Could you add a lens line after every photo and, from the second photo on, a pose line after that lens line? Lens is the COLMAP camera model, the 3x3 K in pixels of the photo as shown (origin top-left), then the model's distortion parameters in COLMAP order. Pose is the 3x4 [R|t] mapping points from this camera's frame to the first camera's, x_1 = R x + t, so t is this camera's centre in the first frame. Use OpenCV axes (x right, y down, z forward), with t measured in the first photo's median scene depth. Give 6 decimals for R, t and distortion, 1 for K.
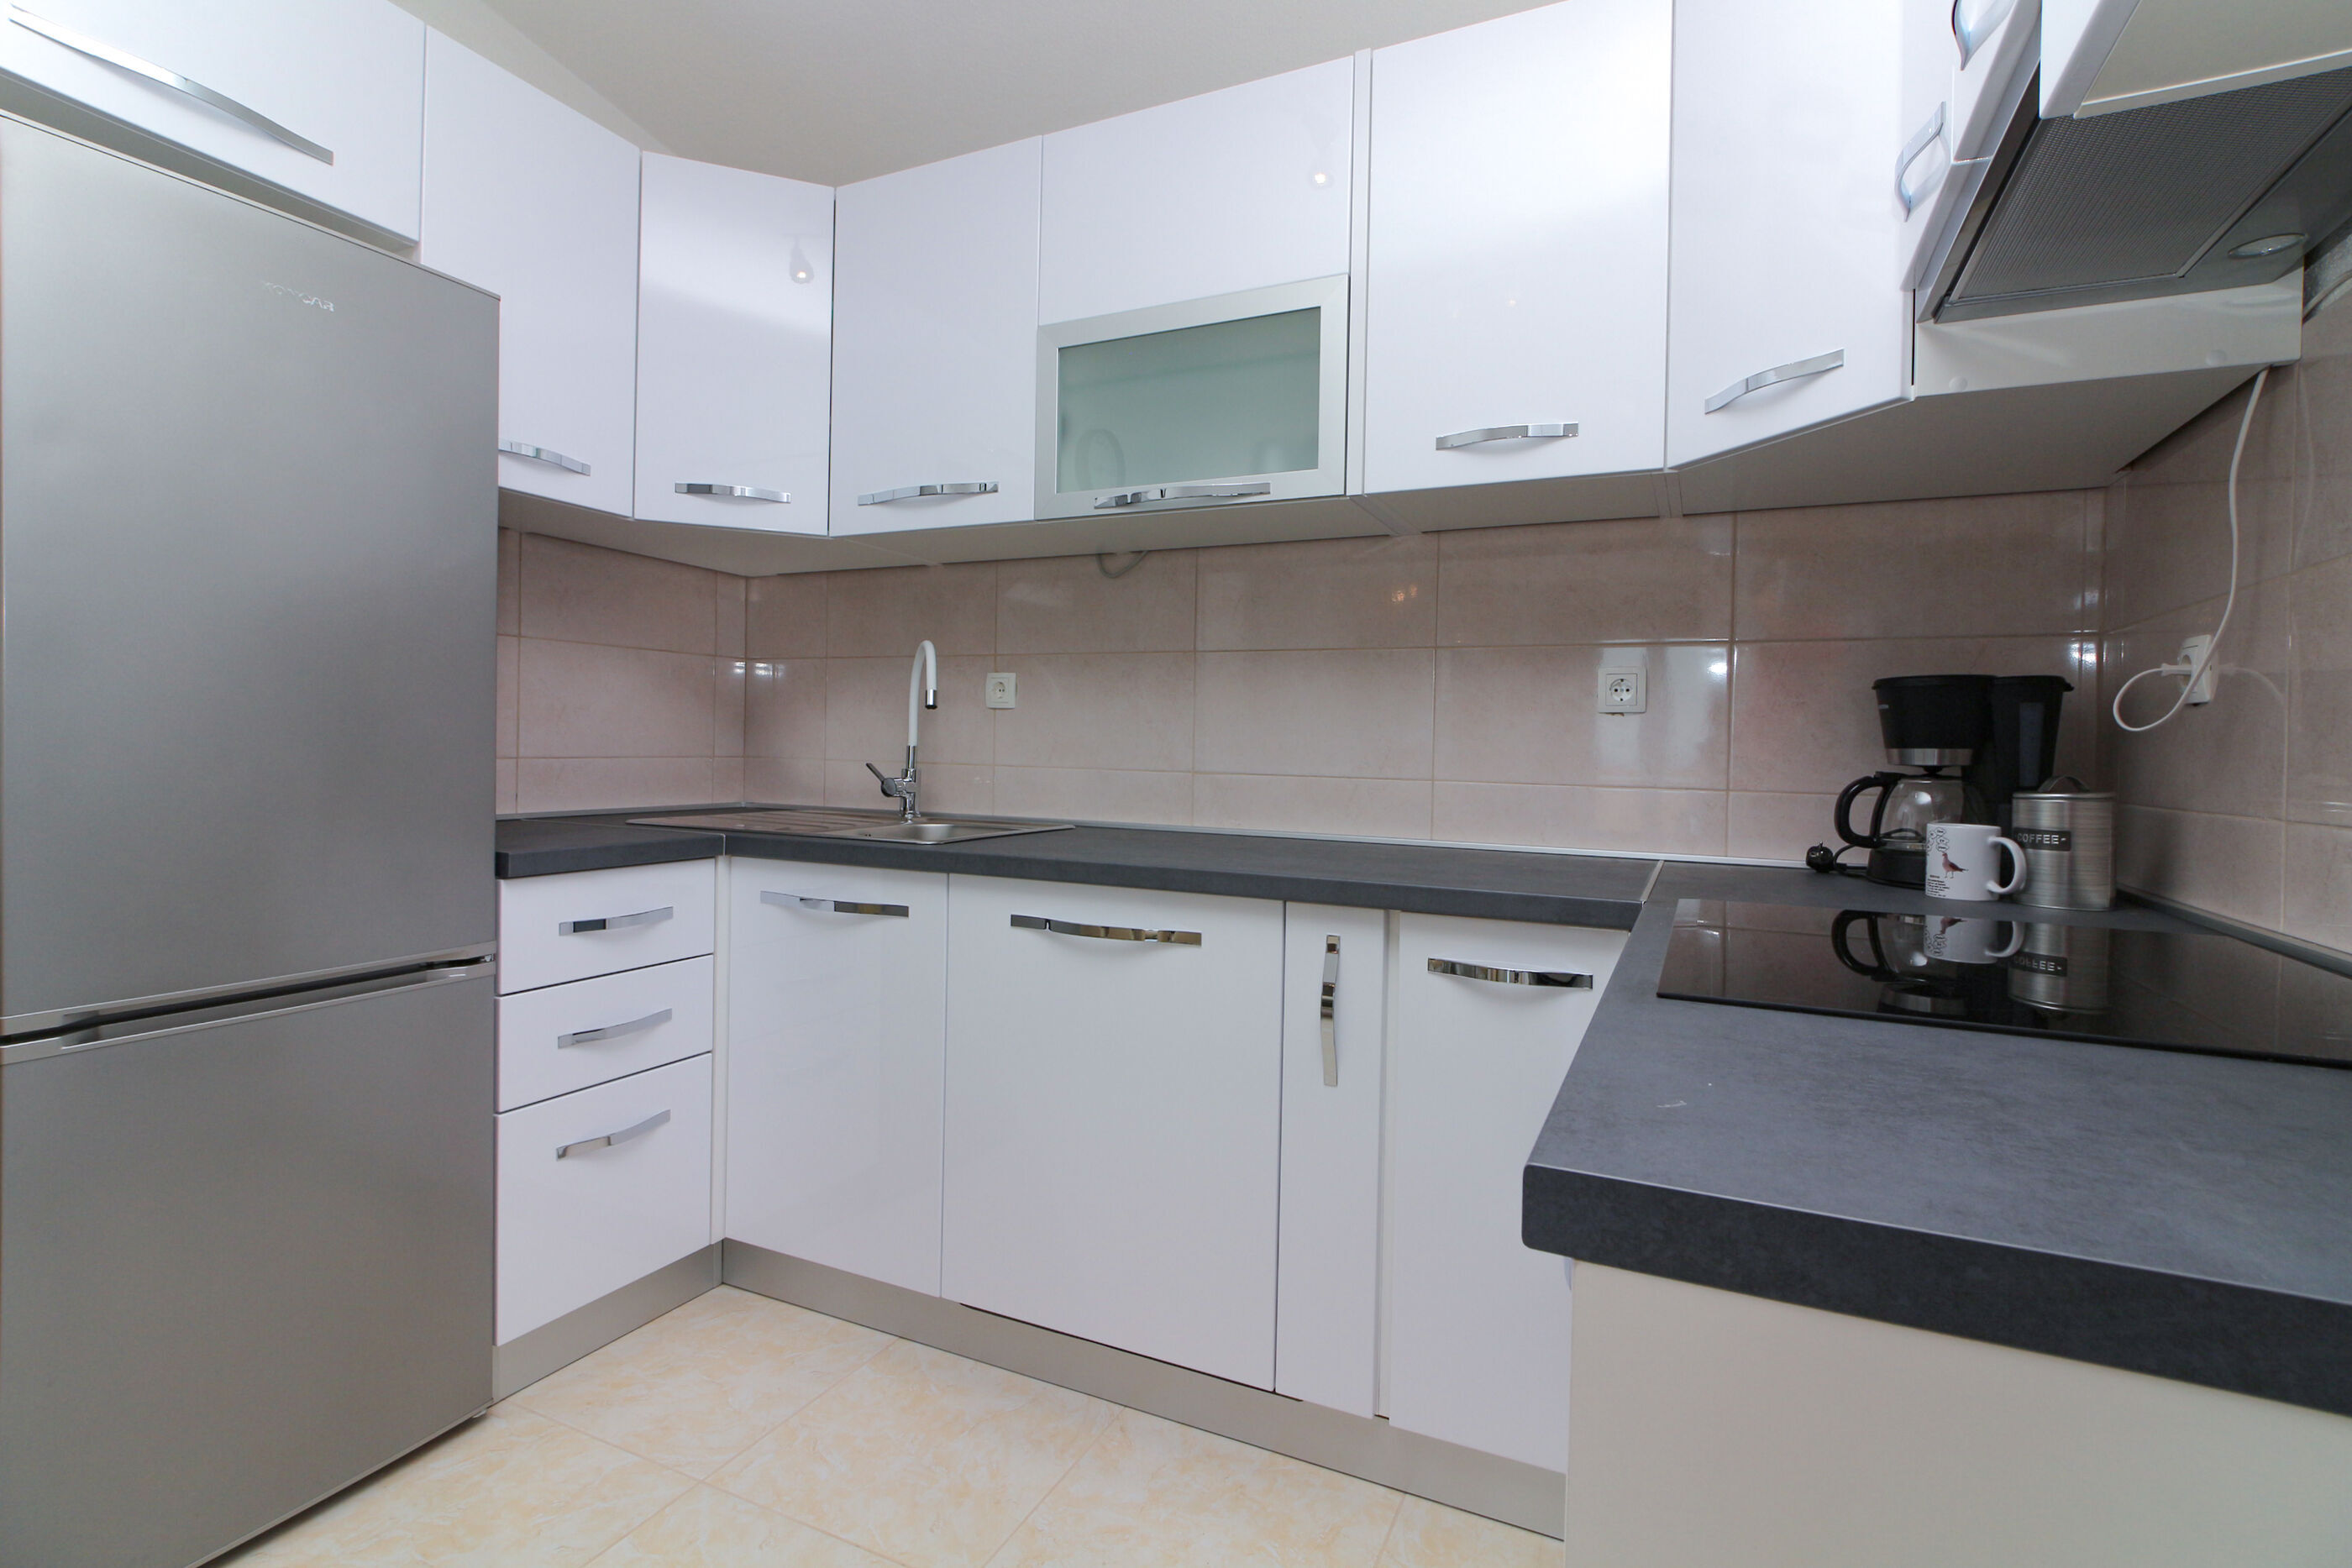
lens RADIAL K [[1139.1, 0, 1162.0], [0, 1139.1, 757.4], [0, 0, 1]] dist [0.004202, 0.000437]
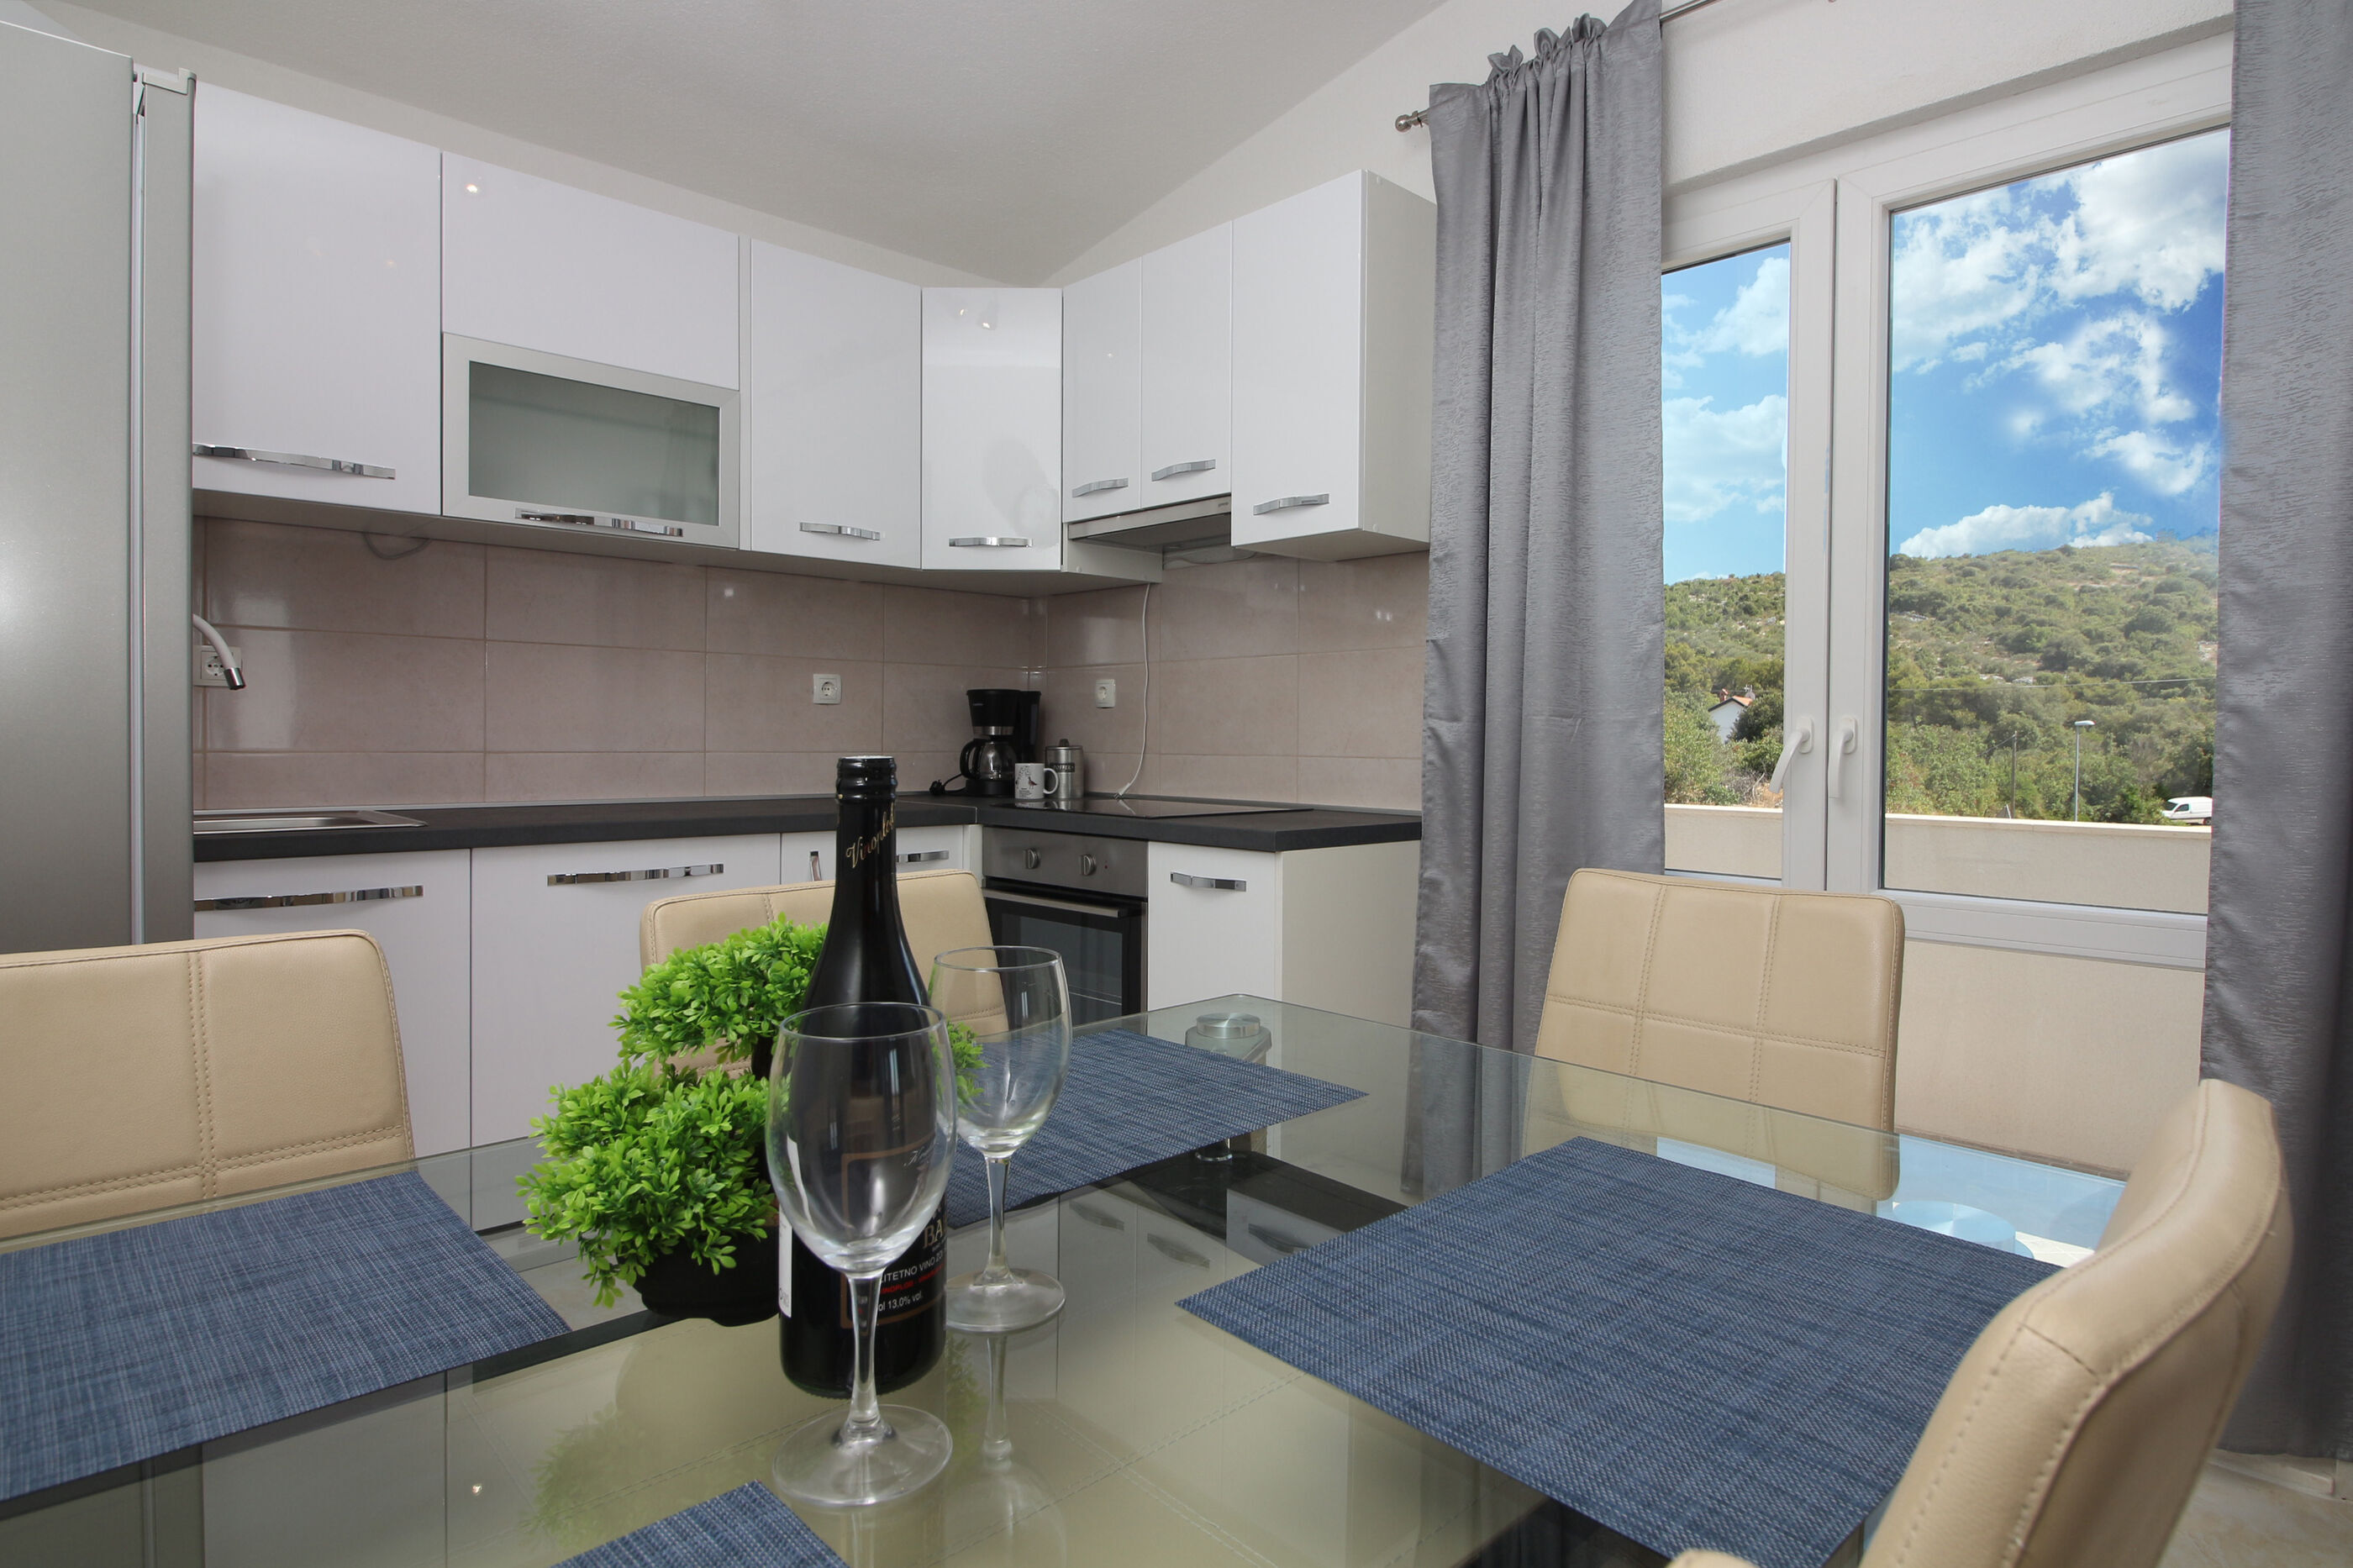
lens RADIAL K [[1263.5, 0, 1186.5], [0, 1263.5, 741.4], [0, 0, 1]] dist [-0.002002, 0.000035]
pose [[0.351303, -0.023965, 0.935955, -1.174442], [0.004911, 0.999706, 0.023754, -0.028800], [-0.936249, -0.003748, 0.351318, -0.069704]]
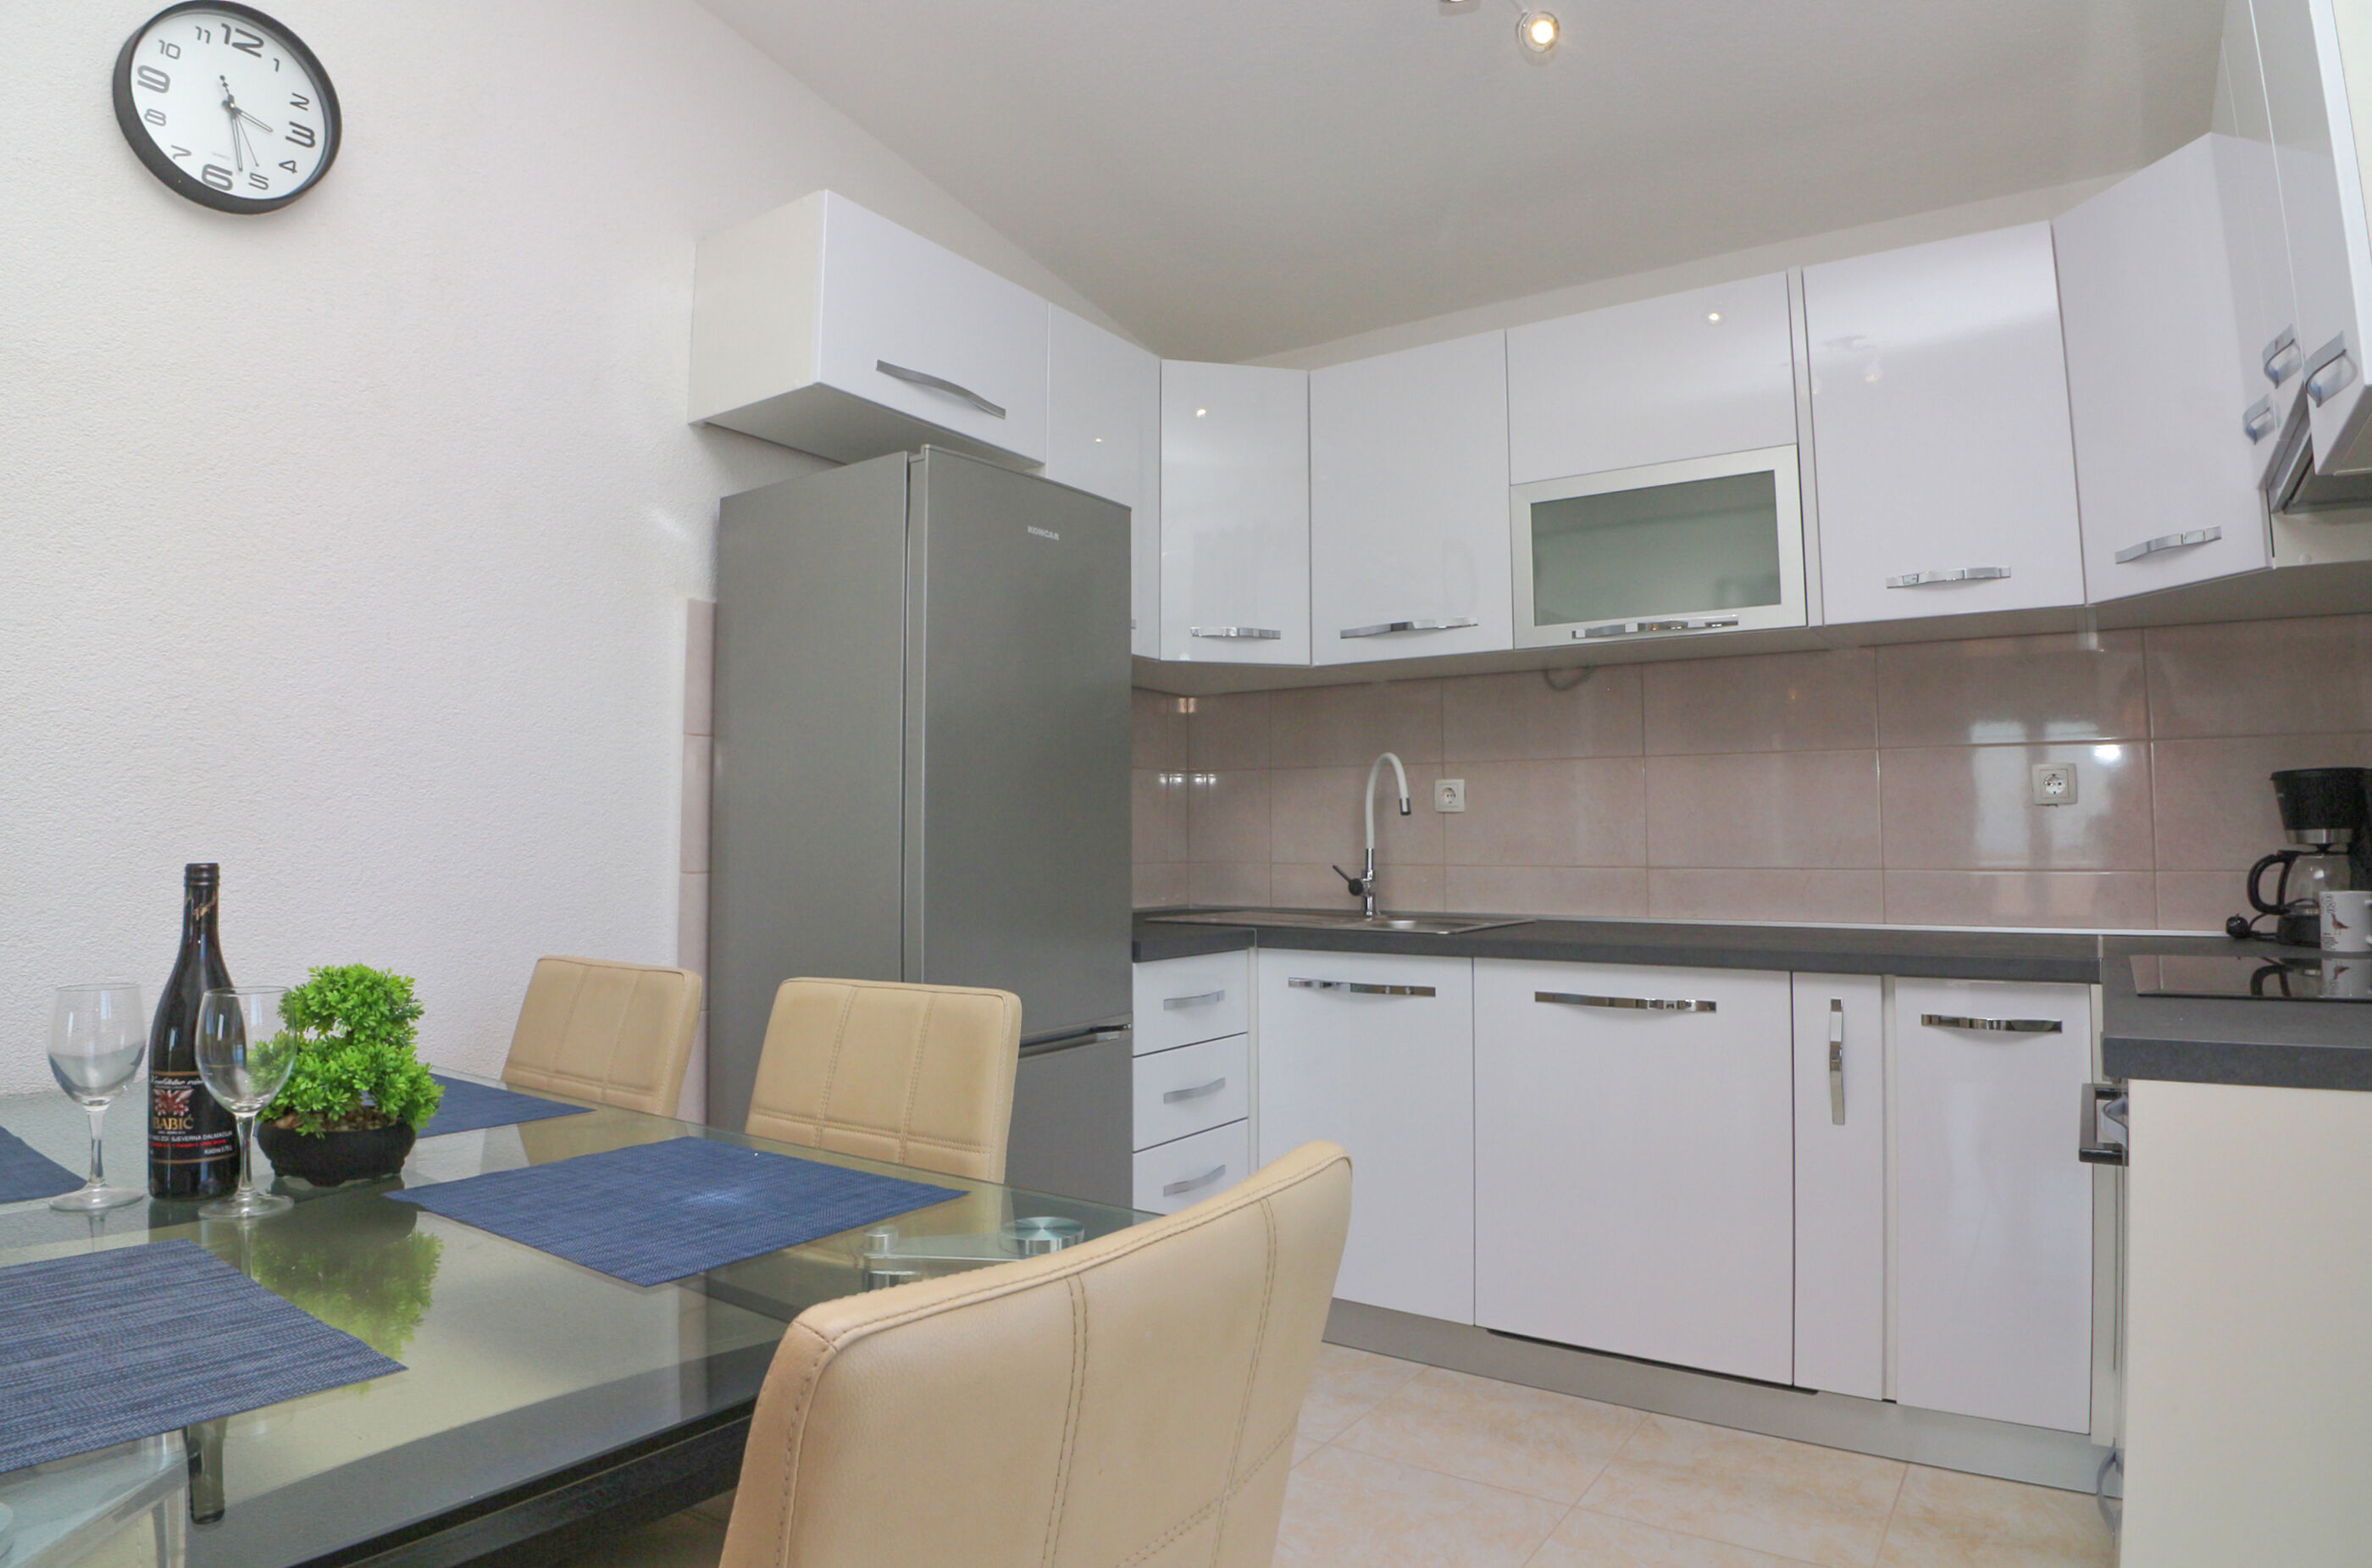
lens RADIAL K [[1394.4, 0, 1192.1], [0, 1394.4, 730.1], [0, 0, 1]] dist [-0.086448, 0.000540]
pose [[0.988635, -0.030921, -0.147120, -0.277516], [0.017697, 0.995752, -0.090362, -0.008225], [0.149289, 0.086732, 0.984982, -0.506200]]
